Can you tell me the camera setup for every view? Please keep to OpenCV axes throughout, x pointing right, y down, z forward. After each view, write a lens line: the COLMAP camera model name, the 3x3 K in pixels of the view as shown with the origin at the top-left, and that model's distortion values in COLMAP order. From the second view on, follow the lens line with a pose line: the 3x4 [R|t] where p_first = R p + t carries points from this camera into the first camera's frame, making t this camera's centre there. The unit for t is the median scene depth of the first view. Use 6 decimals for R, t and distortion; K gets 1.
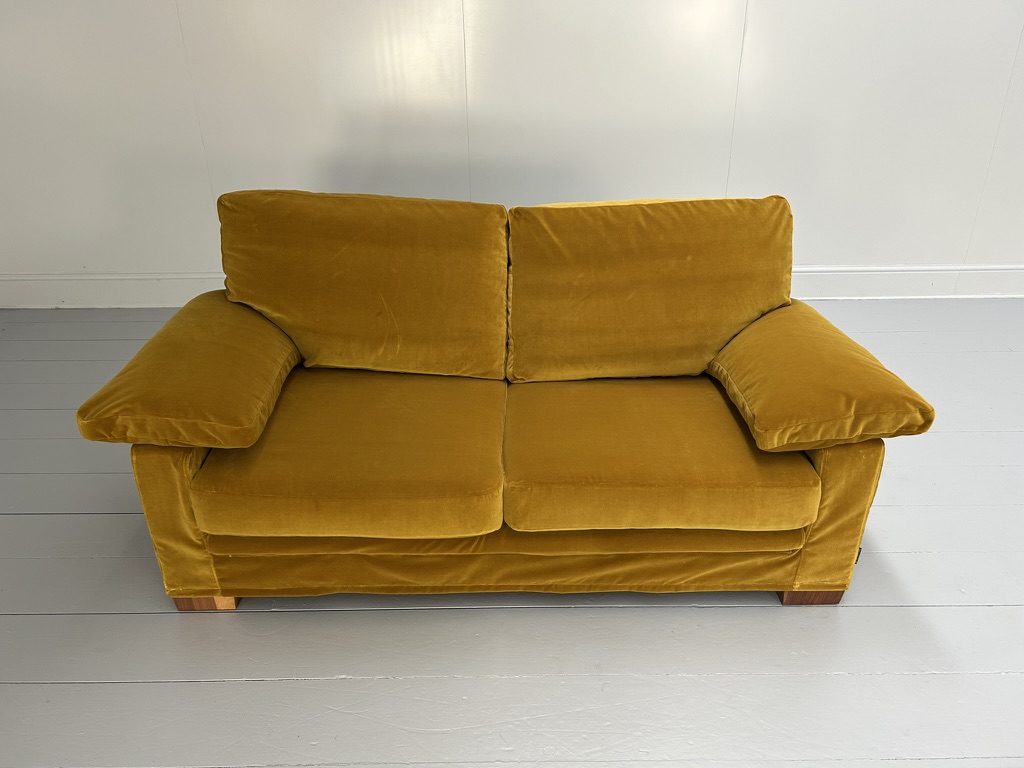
lens RADIAL K [[768.6, 0, 509.9], [0, 768.6, 389.0], [0, 0, 1]] dist [0.083406, -0.148278]
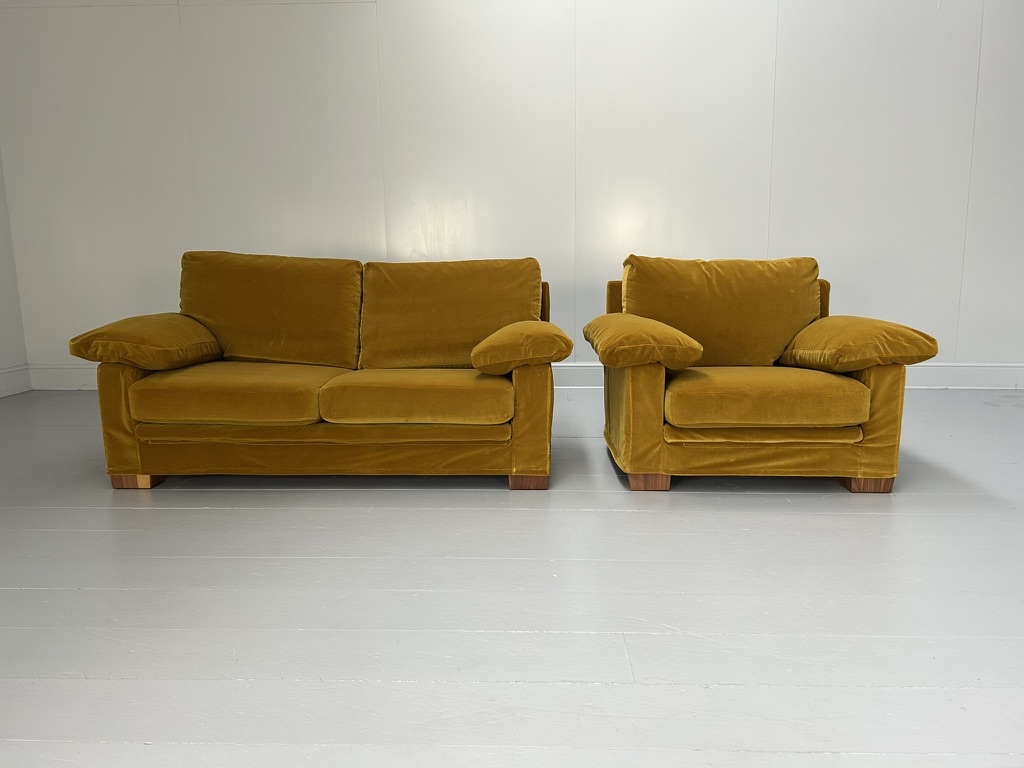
lens RADIAL K [[761.0, 0, 526.1], [0, 761.0, 384.7], [0, 0, 1]] dist [0.036503, -0.081953]
pose [[0.999845, 0.008601, -0.015393, 0.374324], [-0.012725, 0.956264, -0.292228, 0.479193], [0.012206, 0.292379, 0.956225, -0.445297]]
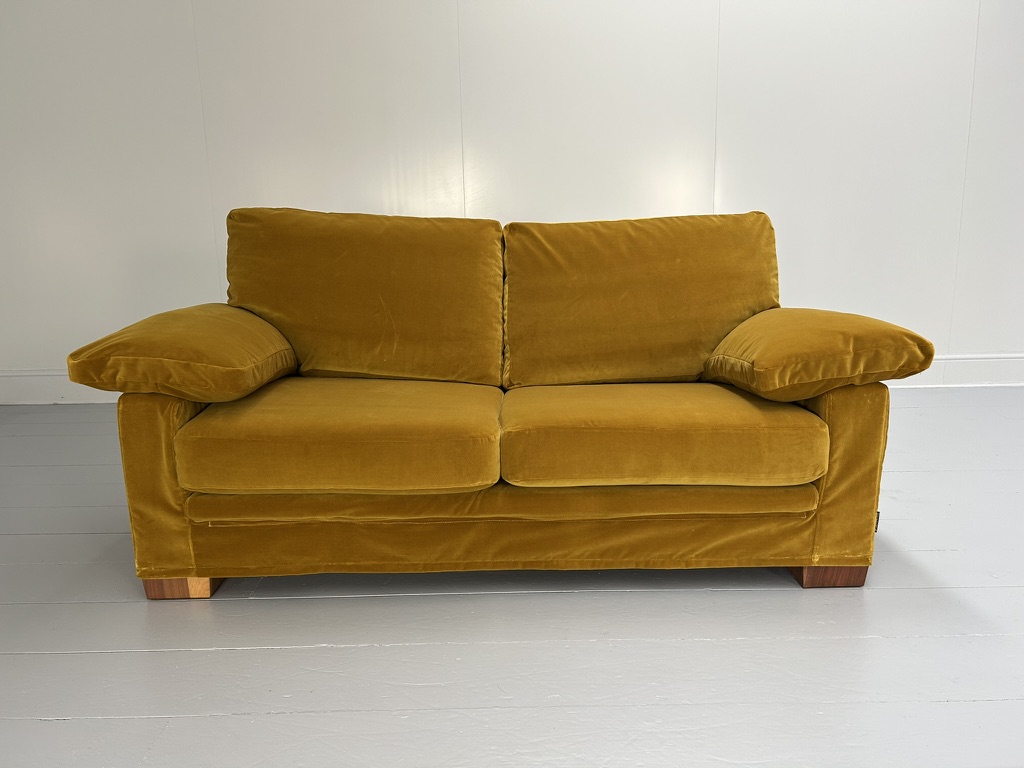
lens RADIAL K [[768.6, 0, 509.9], [0, 768.6, 389.0], [0, 0, 1]] dist [0.083406, -0.148278]
pose [[0.999958, -0.007597, 0.005219, -0.000790], [0.008697, 0.965220, -0.261295, 0.267402], [-0.003053, 0.261329, 0.965245, 0.043843]]
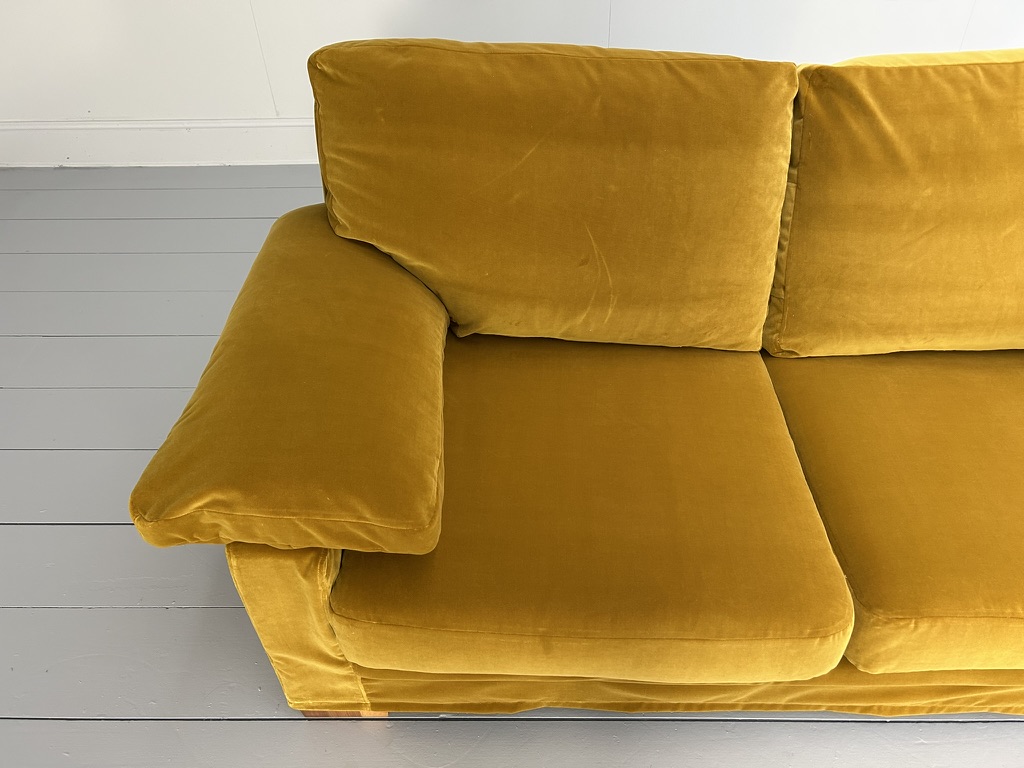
lens RADIAL K [[772.0, 0, 516.5], [0, 772.0, 387.2], [0, 0, 1]] dist [0.065116, -0.082249]
pose [[0.999700, 0.004312, -0.024111, -0.208646], [0.001797, 0.968819, 0.247764, -0.153168], [0.024427, -0.247733, 0.968520, 0.381096]]
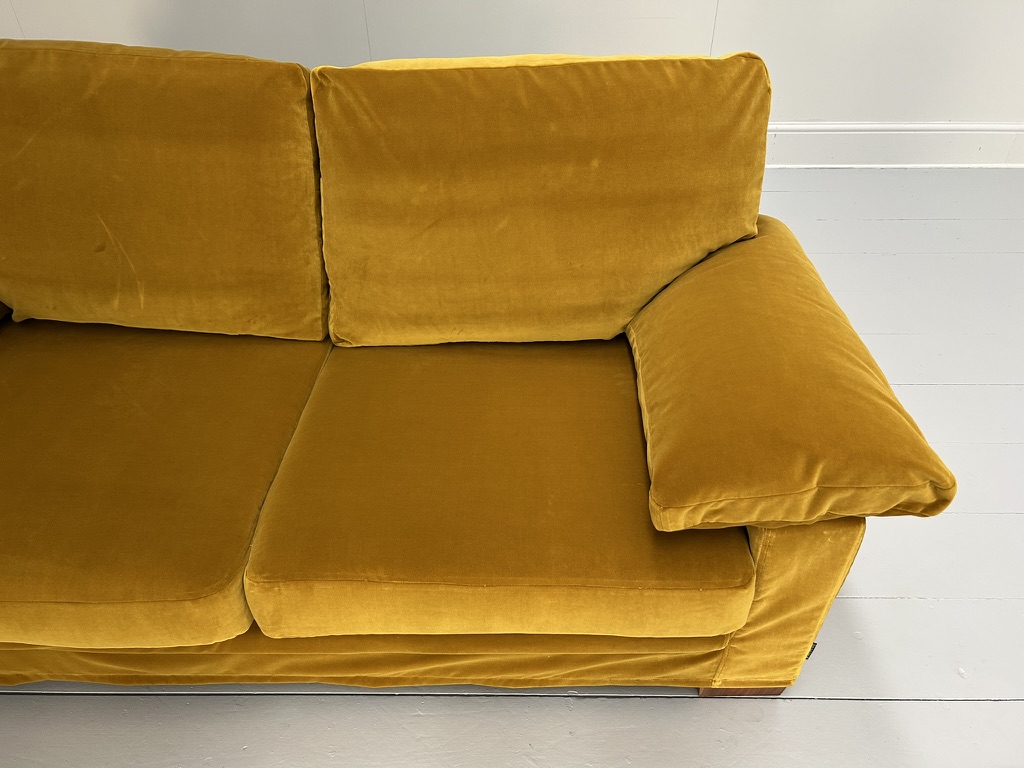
lens RADIAL K [[772.0, 0, 516.5], [0, 772.0, 387.2], [0, 0, 1]] dist [0.065116, -0.082249]
pose [[0.999887, 0.013756, -0.005993, 0.175626], [-0.012056, 0.974295, 0.224951, -0.134358], [0.008934, -0.224853, 0.974352, 0.355336]]
